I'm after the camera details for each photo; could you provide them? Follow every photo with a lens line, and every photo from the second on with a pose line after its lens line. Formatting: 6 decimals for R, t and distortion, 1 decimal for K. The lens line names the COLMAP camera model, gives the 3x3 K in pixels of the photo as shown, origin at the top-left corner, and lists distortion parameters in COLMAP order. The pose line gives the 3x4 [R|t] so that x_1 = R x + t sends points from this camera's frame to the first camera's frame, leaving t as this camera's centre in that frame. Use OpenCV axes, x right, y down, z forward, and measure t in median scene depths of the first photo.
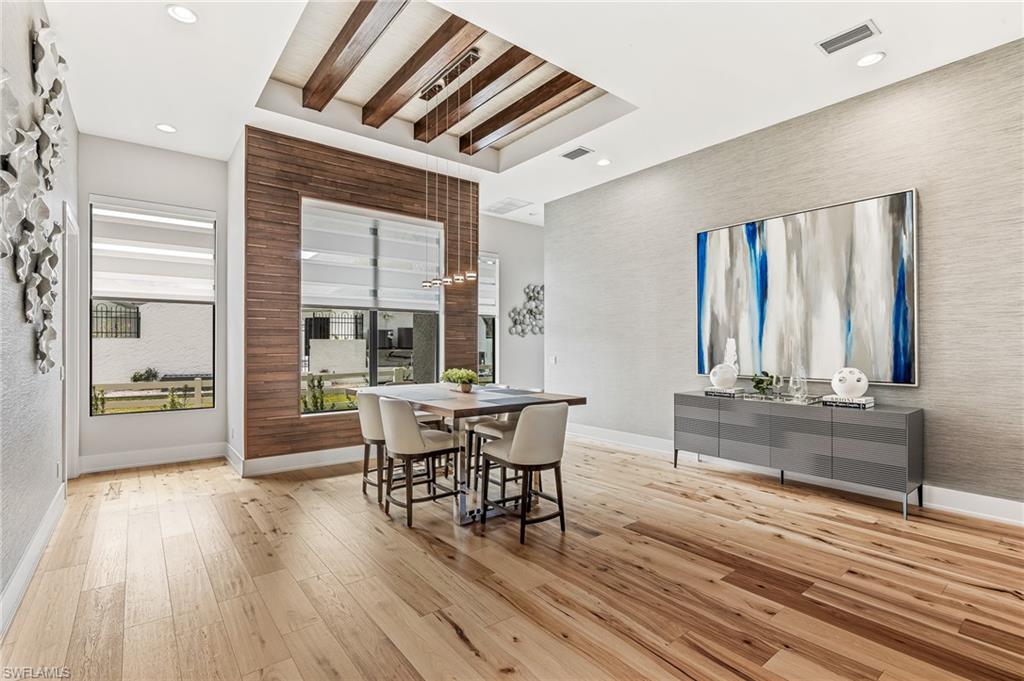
lens RADIAL K [[486.0, 0, 512.6], [0, 486.0, 339.8], [0, 0, 1]] dist [-0.002843, 0.001480]
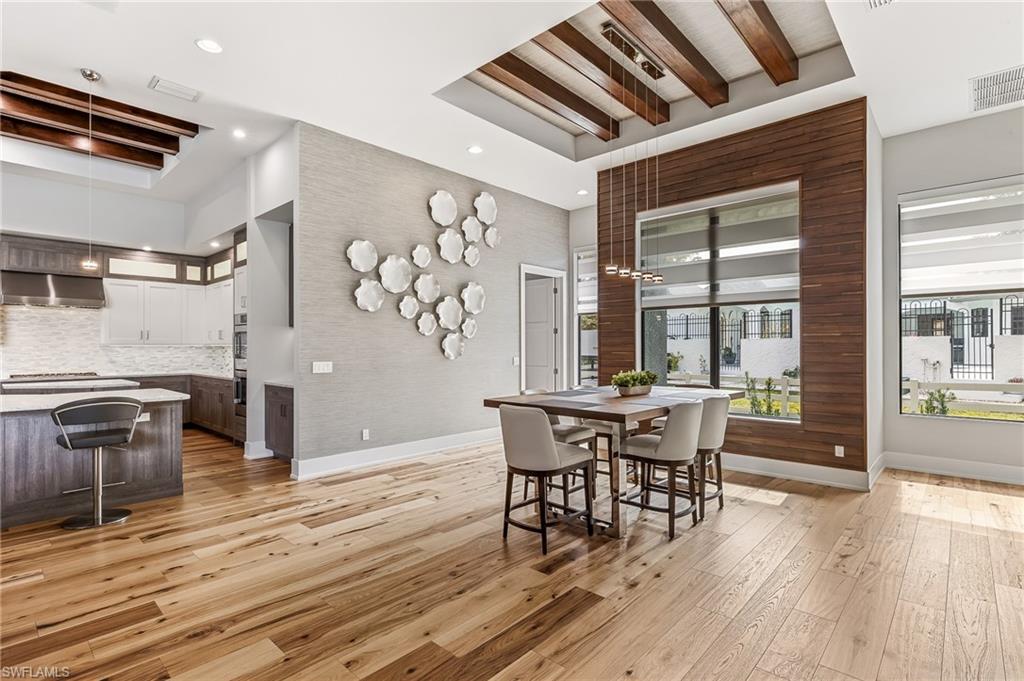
lens RADIAL K [[486.0, 0, 497.5], [0, 486.0, 343.9], [0, 0, 1]] dist [-0.002843, 0.001480]
pose [[0.145561, -0.002062, -0.989347, 0.590824], [0.013906, 0.999903, -0.000038, 0.004732], [0.989252, -0.013752, 0.145575, 0.479323]]
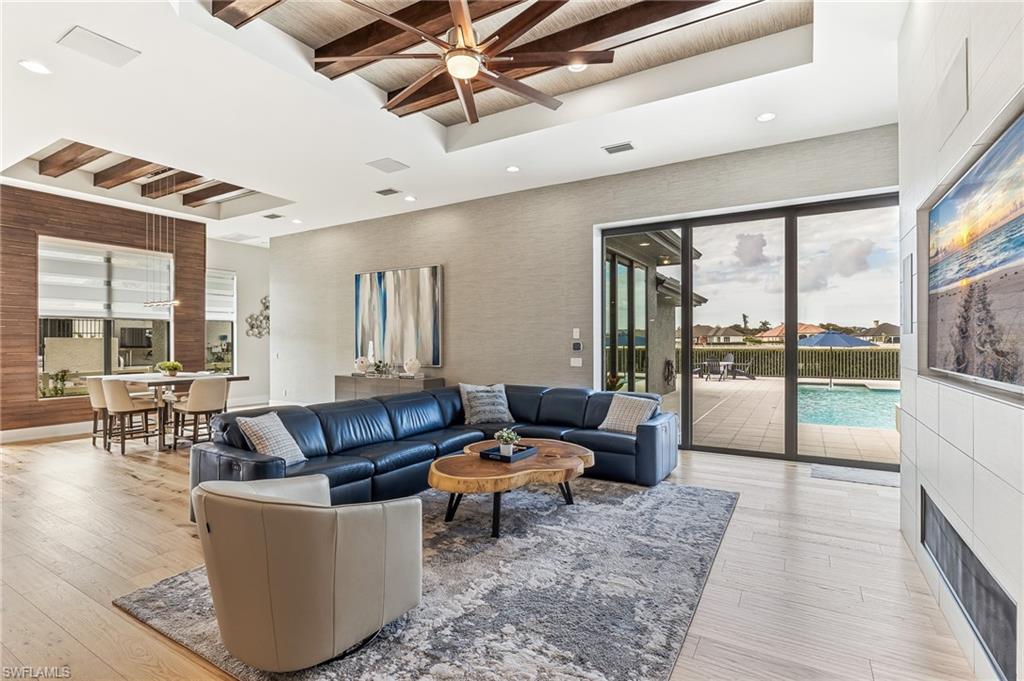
lens RADIAL K [[486.0, 0, 501.9], [0, 486.0, 341.9], [0, 0, 1]] dist [-0.002843, 0.001480]
pose [[0.936220, -0.000660, 0.351414, 0.290916], [-0.003007, 0.999947, 0.009890, -0.017433], [-0.351402, -0.010316, 0.936168, -0.704413]]
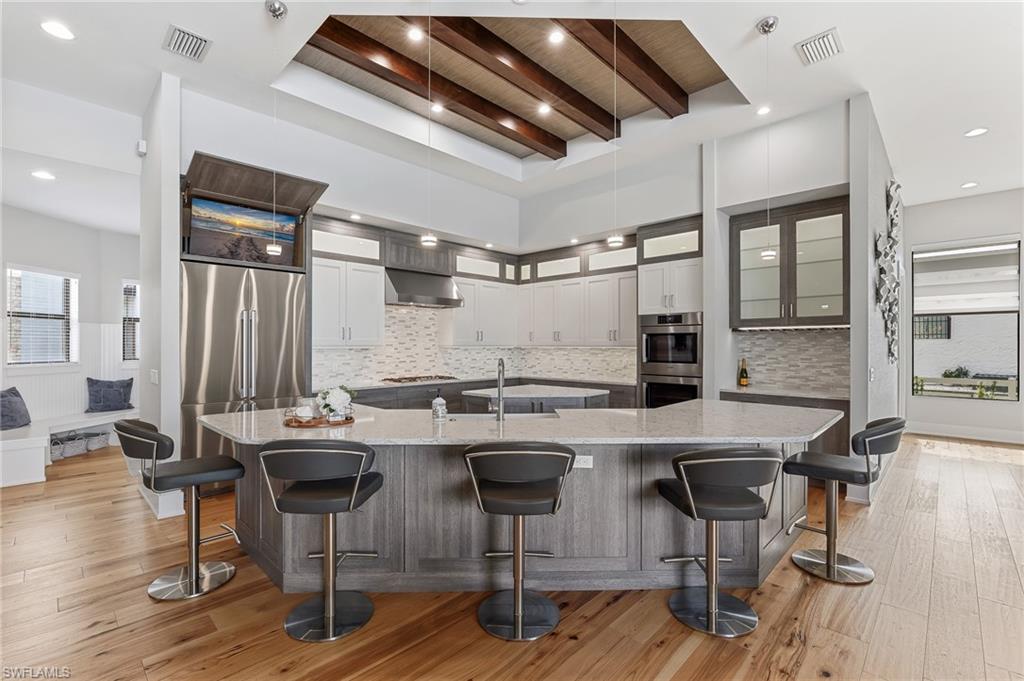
lens RADIAL K [[453.3, 0, 515.0], [0, 453.3, 345.4], [0, 0, 1]] dist [-0.004241, -0.000164]
pose [[0.147079, 0.004163, -0.989116, 0.313911], [0.010729, 0.999926, 0.005804, -0.015751], [0.989066, -0.011466, 0.147024, -0.401514]]
